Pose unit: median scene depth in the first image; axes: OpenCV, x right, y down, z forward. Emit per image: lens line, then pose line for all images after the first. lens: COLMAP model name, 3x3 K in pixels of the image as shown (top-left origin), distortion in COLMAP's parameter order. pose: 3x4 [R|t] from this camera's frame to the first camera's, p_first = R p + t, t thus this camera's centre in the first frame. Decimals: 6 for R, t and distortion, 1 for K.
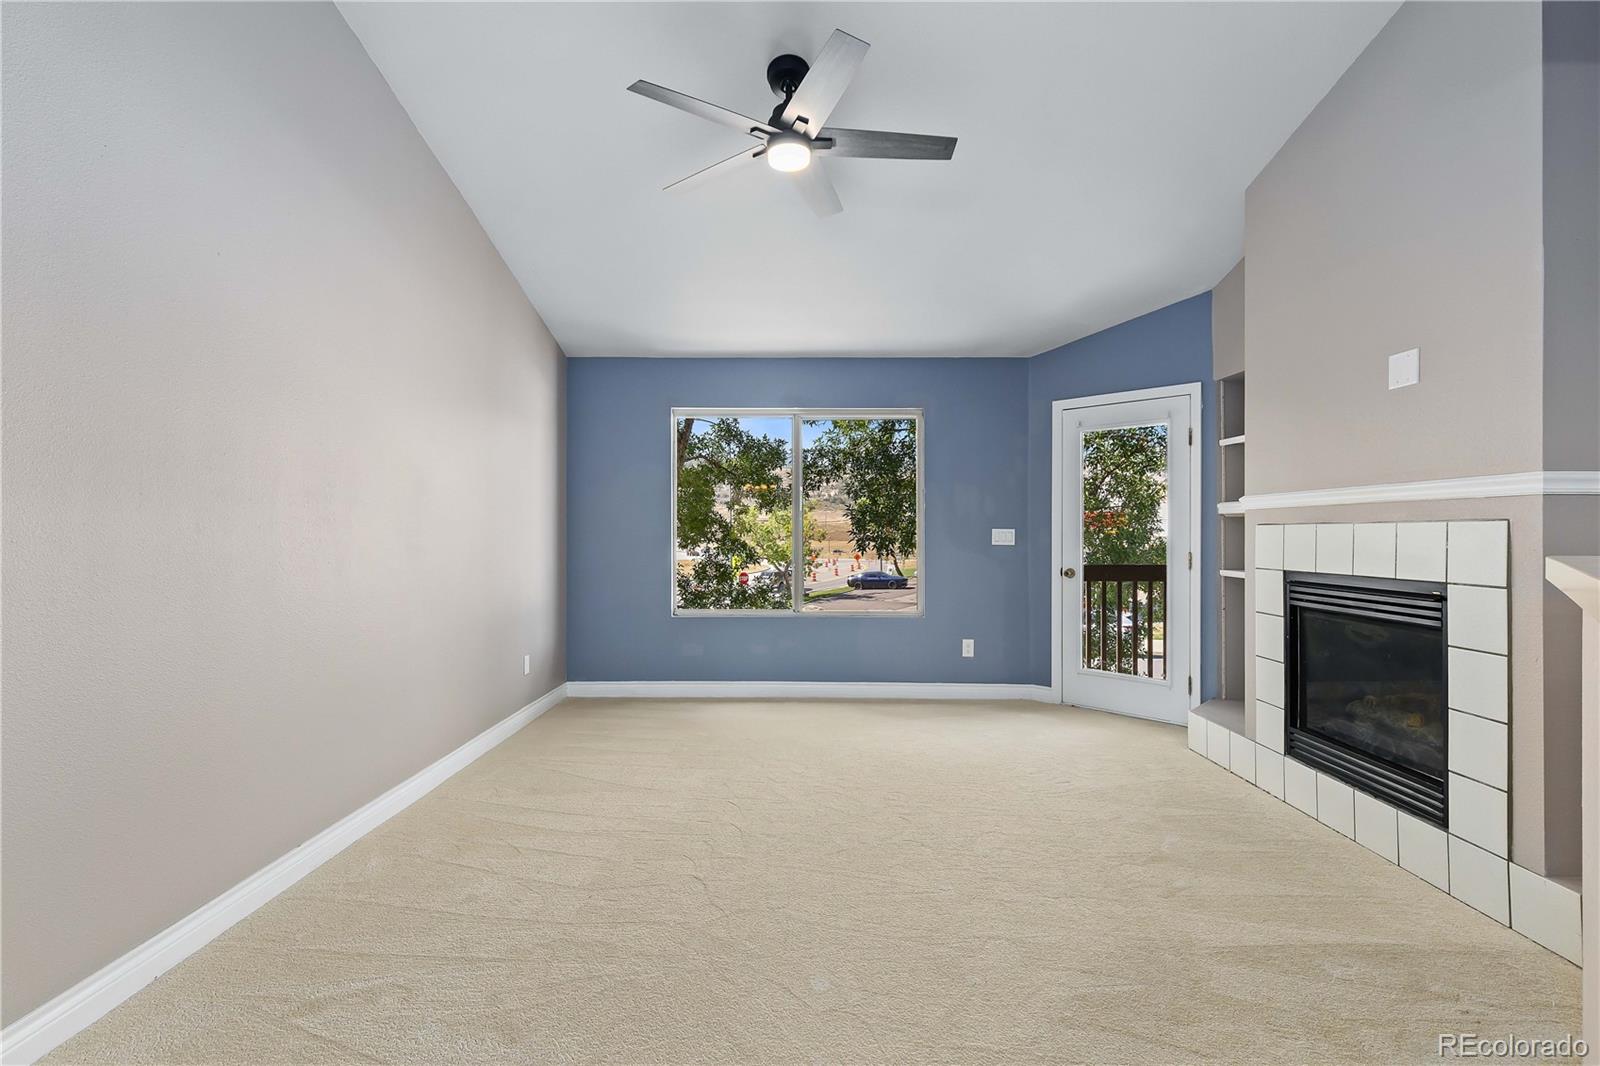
lens RADIAL K [[720.6, 0, 795.1], [0, 720.6, 528.4], [0, 0, 1]] dist [0.007149, -0.001482]
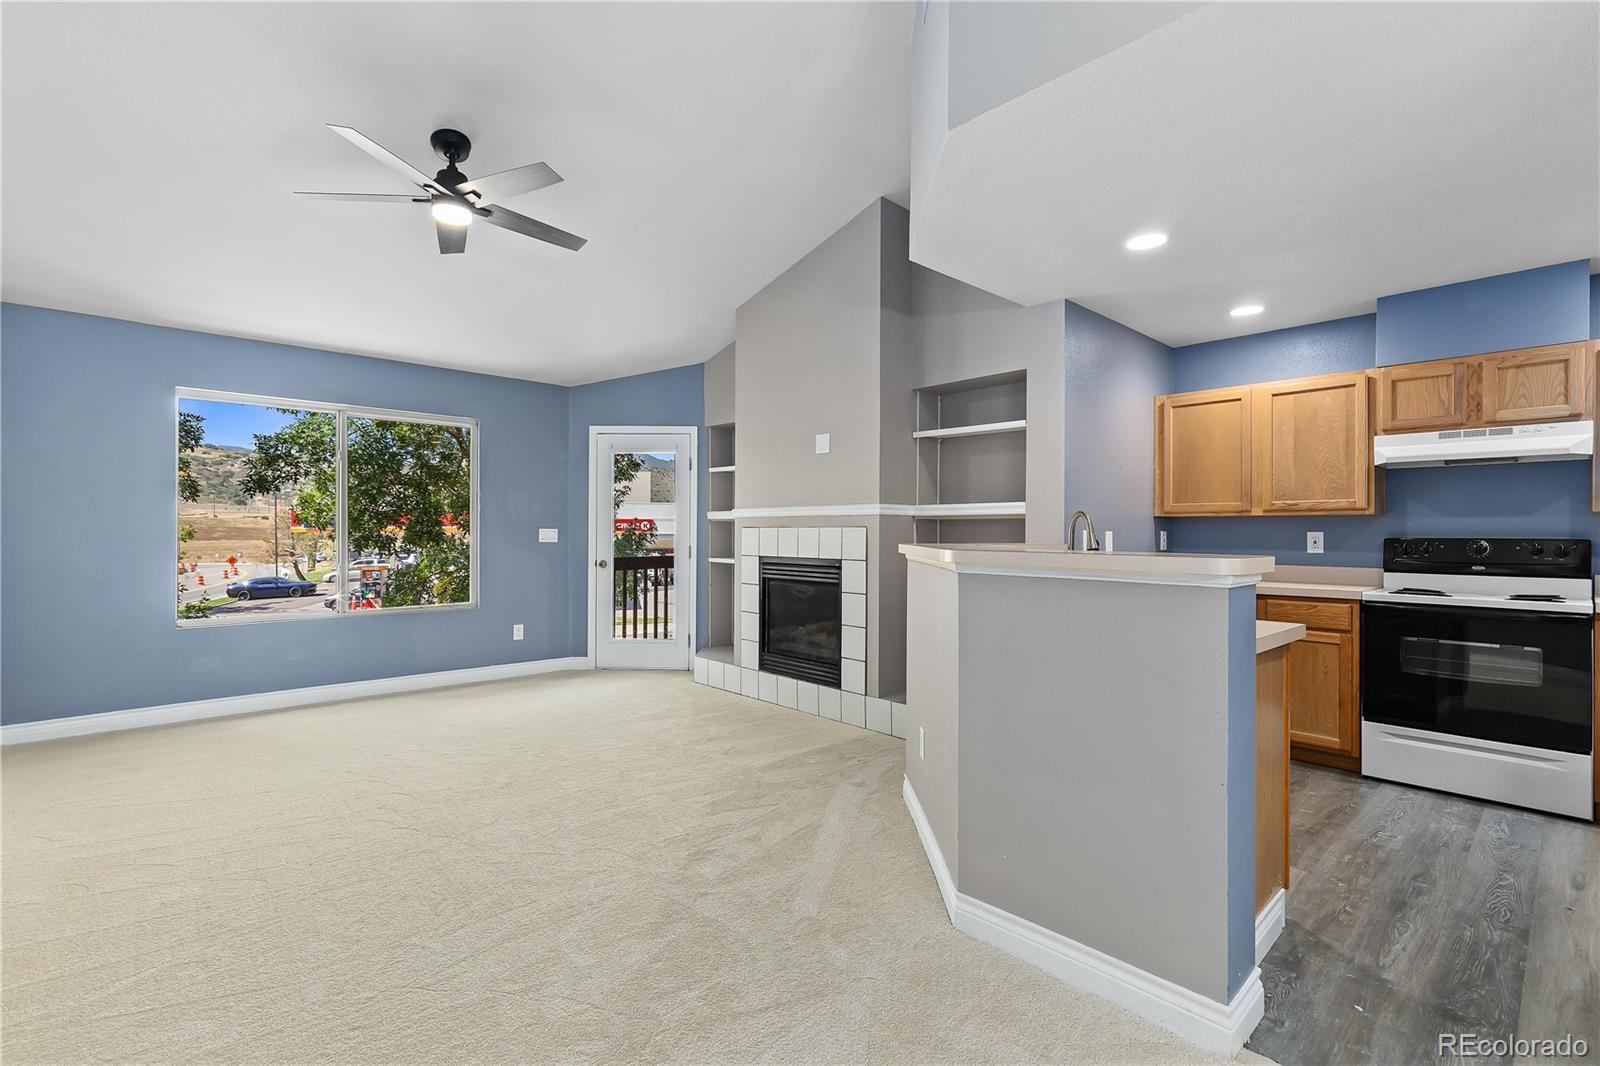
lens RADIAL K [[720.6, 0, 793.7], [0, 720.6, 529.5], [0, 0, 1]] dist [0.007149, -0.001482]
pose [[0.727811, 0.002984, 0.685771, -0.394764], [-0.006283, 0.999978, 0.002317, -0.005615], [-0.685749, -0.005995, 0.727814, -0.235103]]
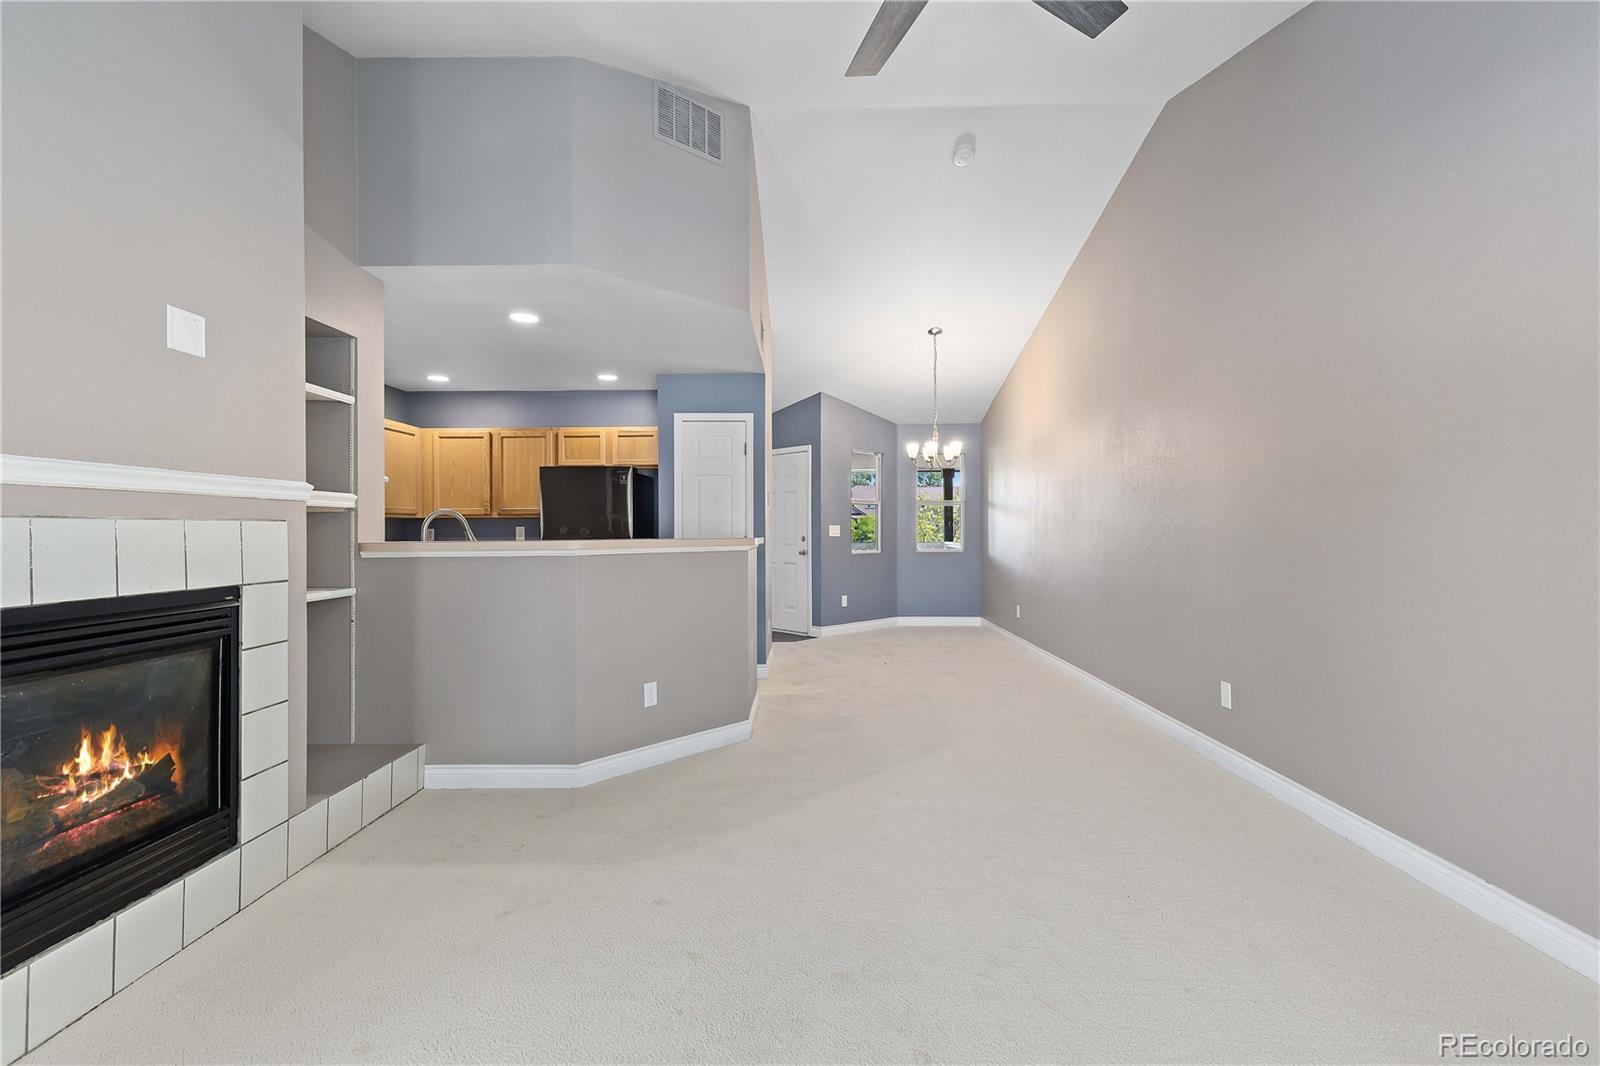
lens RADIAL K [[720.6, 0, 795.3], [0, 720.6, 524.4], [0, 0, 1]] dist [0.007149, -0.001482]
pose [[-0.999979, 0.001900, 0.006163, 0.131118], [0.001831, 0.999935, -0.011243, 0.006361], [-0.006184, -0.011232, -0.999918, 1.562877]]
